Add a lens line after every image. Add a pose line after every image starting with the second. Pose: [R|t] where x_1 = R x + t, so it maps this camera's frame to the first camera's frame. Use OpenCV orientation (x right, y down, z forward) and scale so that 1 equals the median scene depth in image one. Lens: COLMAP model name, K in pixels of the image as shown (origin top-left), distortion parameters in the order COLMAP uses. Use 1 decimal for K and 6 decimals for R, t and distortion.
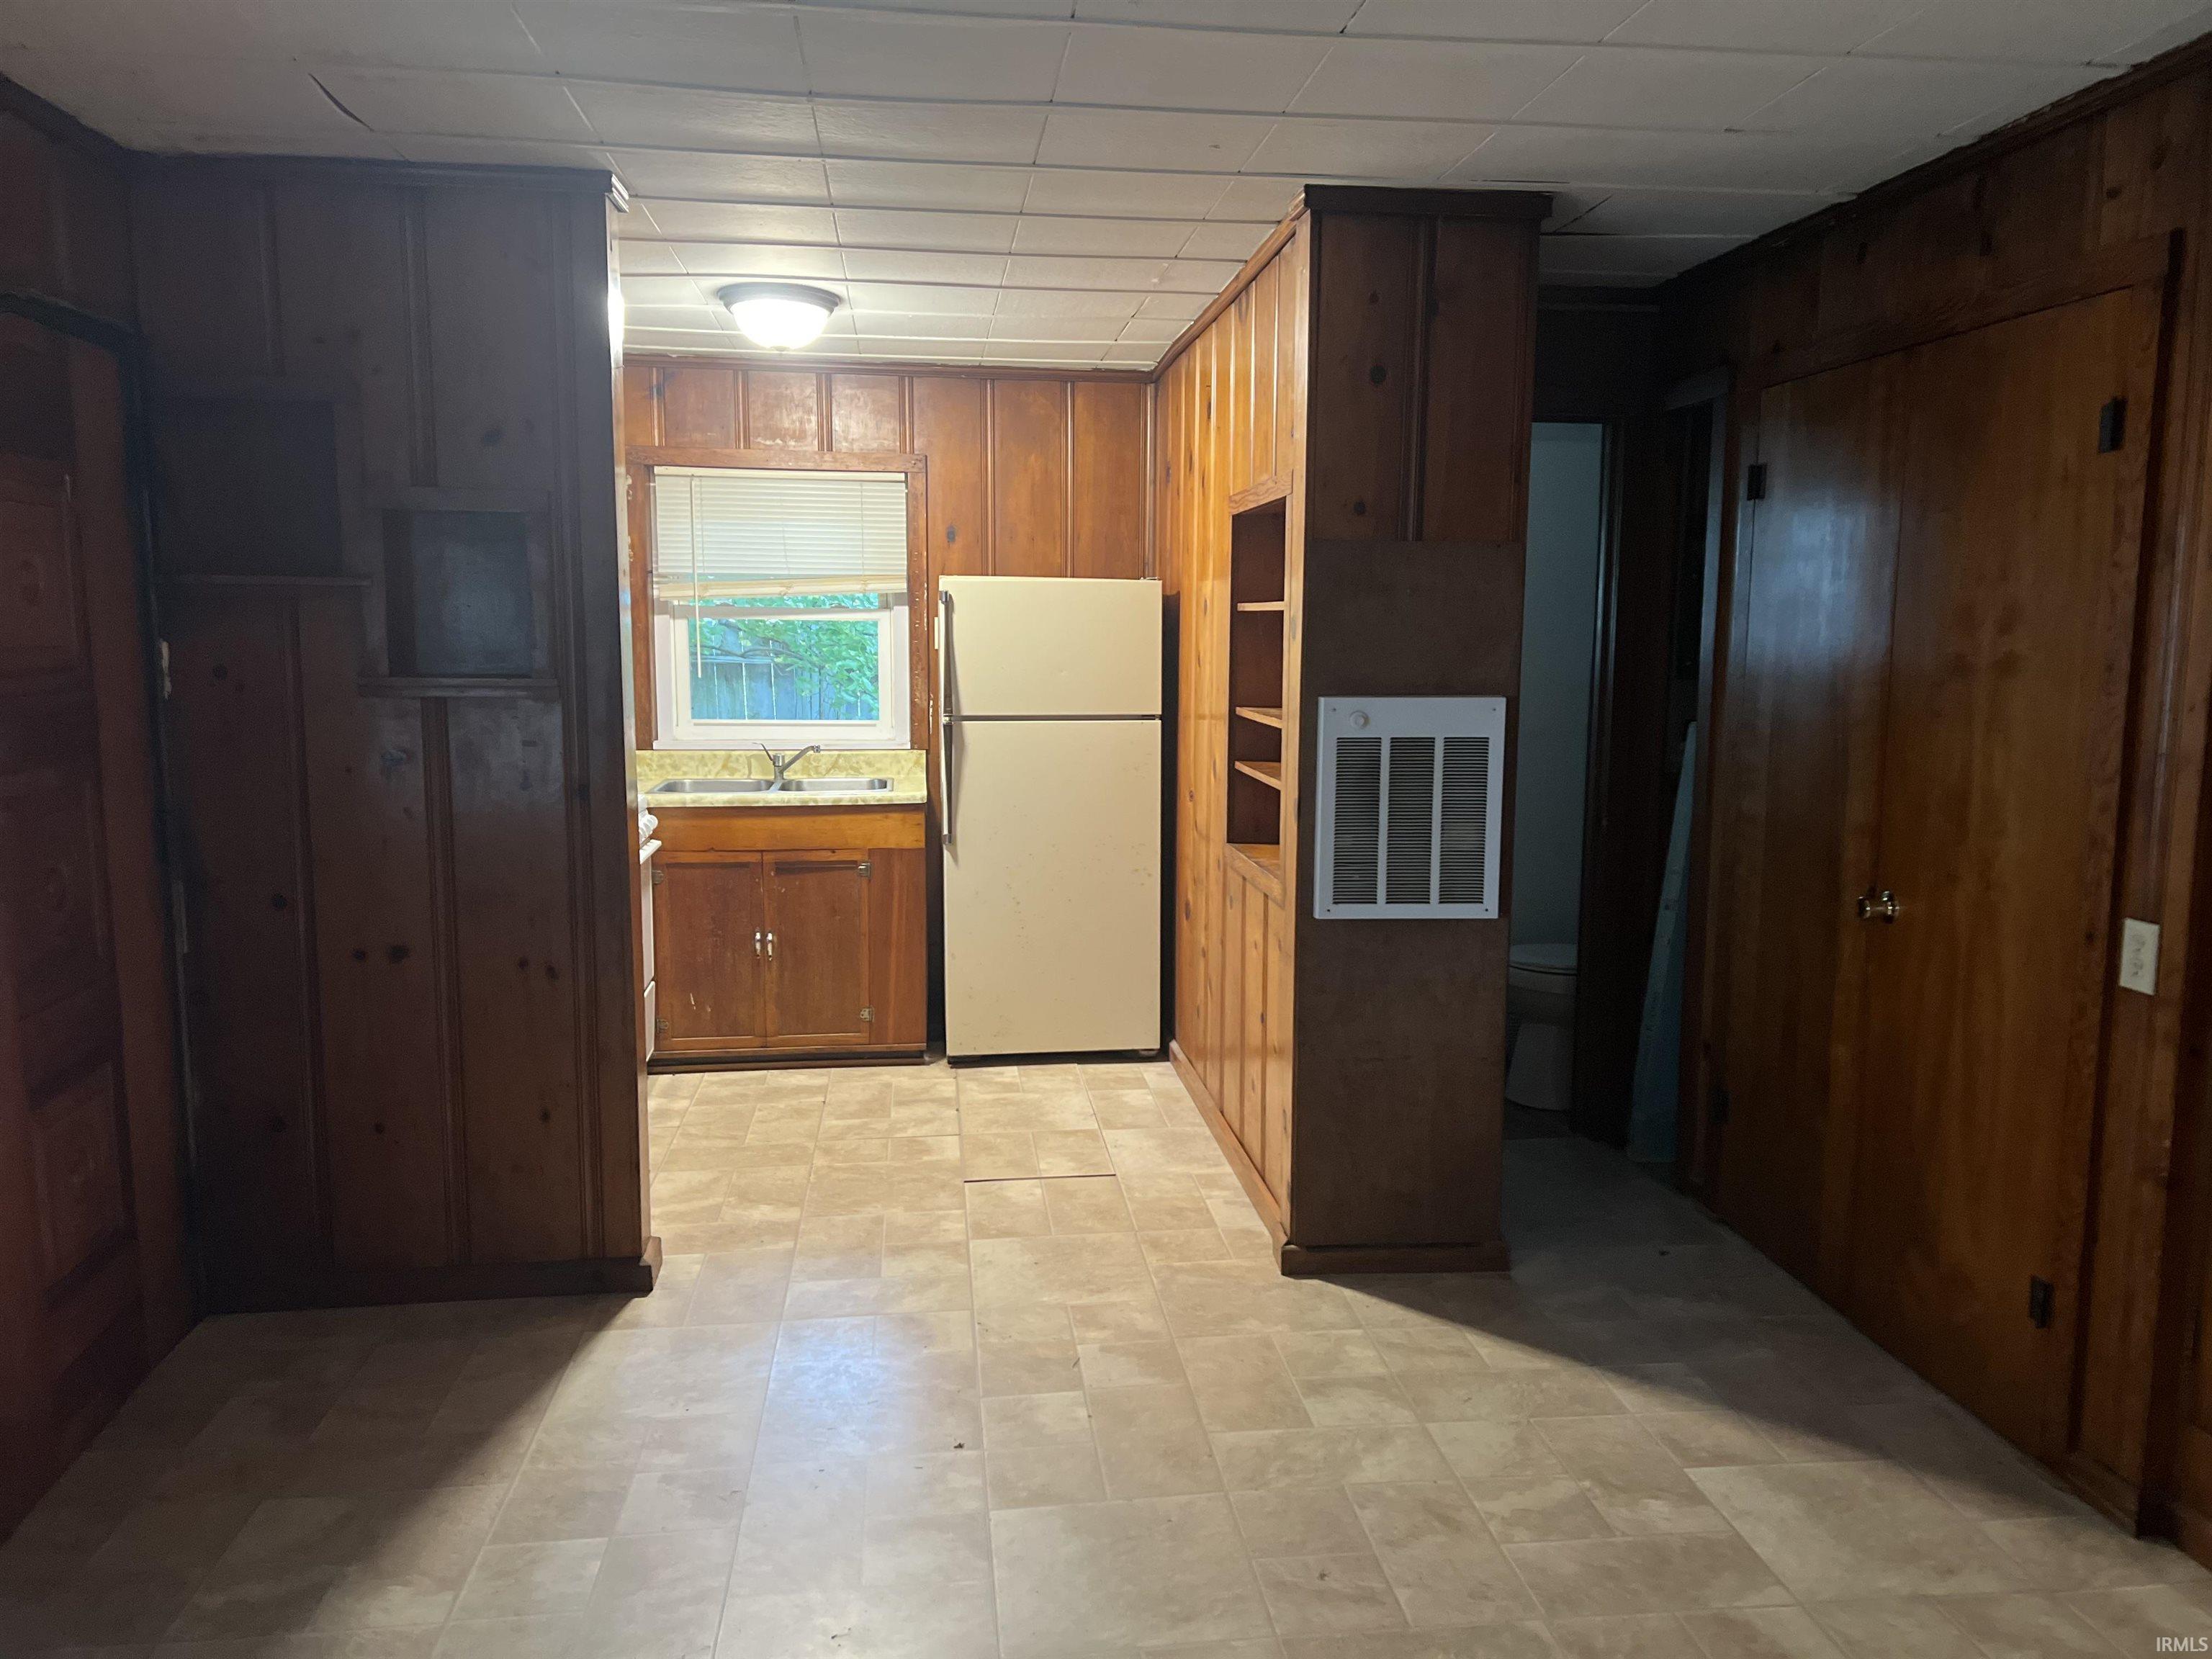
lens RADIAL K [[1655.6, 0, 1103.2], [0, 1655.6, 829.7], [0, 0, 1]] dist [0.068409, -0.071364]
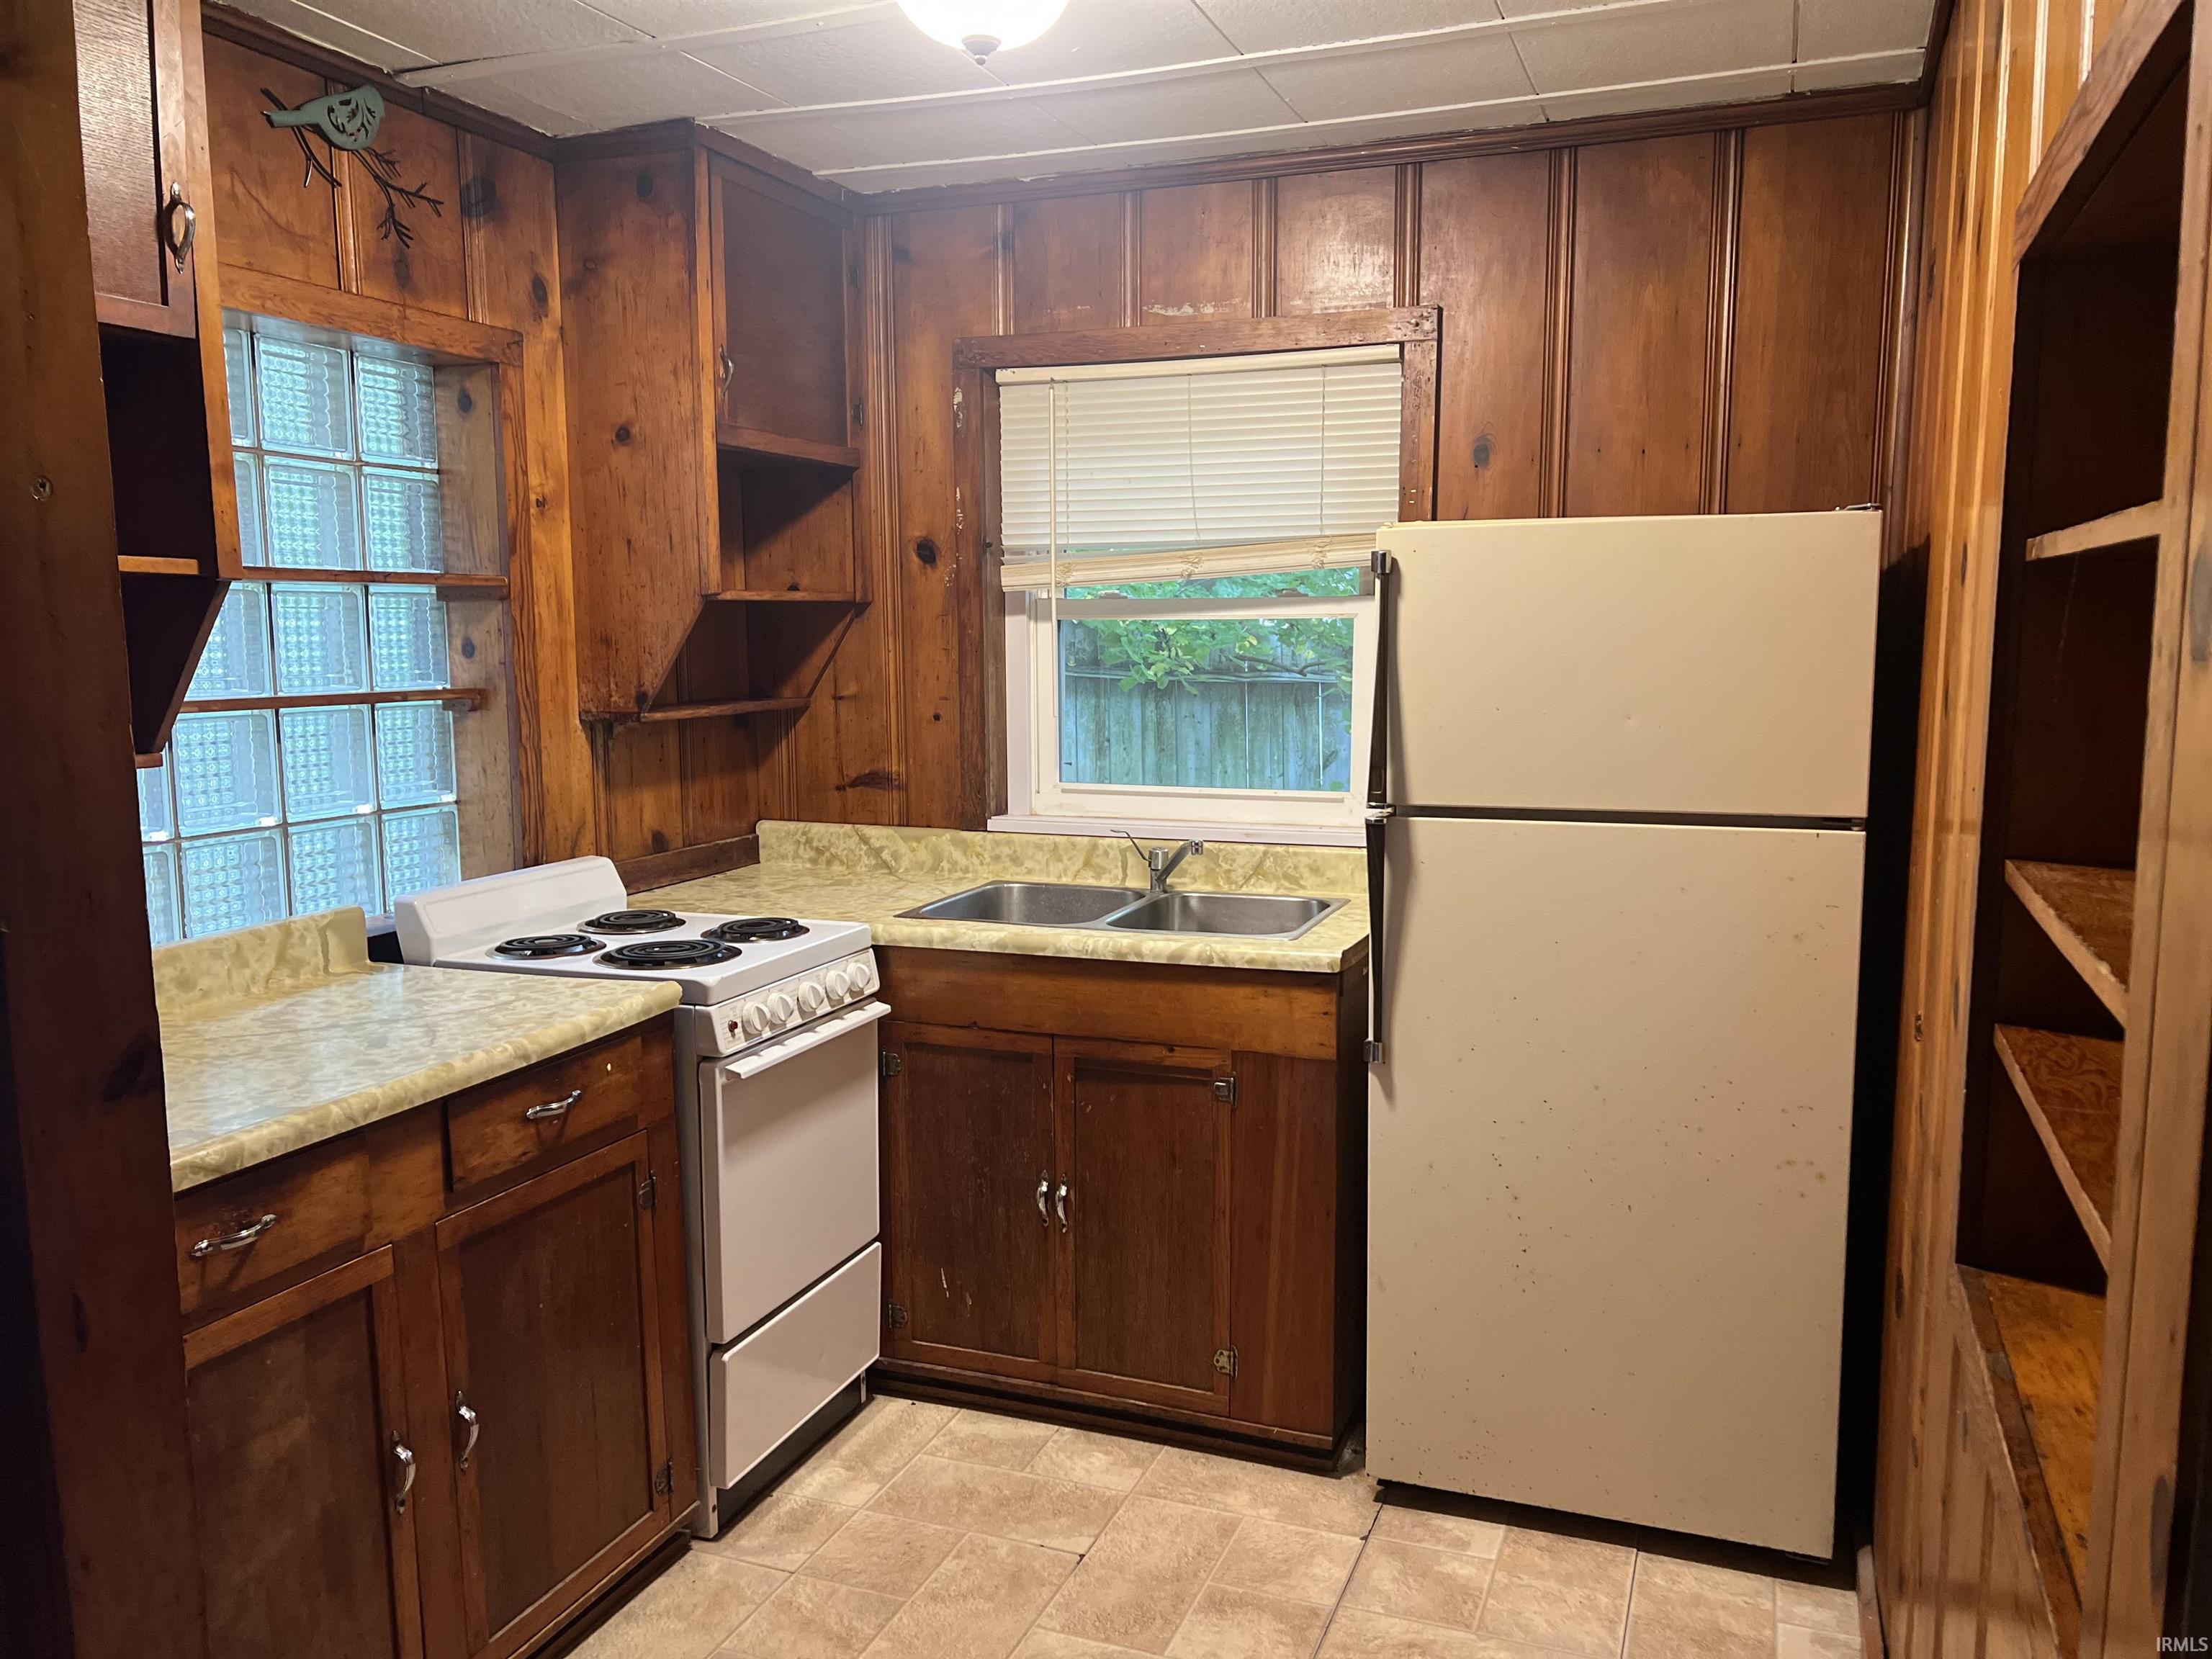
lens RADIAL K [[1655.6, 0, 1117.9], [0, 1655.6, 839.4], [0, 0, 1]] dist [0.068409, -0.071364]
pose [[0.883881, 0.047110, -0.465334, 0.066577], [-0.045776, 0.998851, 0.014174, -0.060546], [0.465467, 0.008773, 0.885022, 0.514546]]
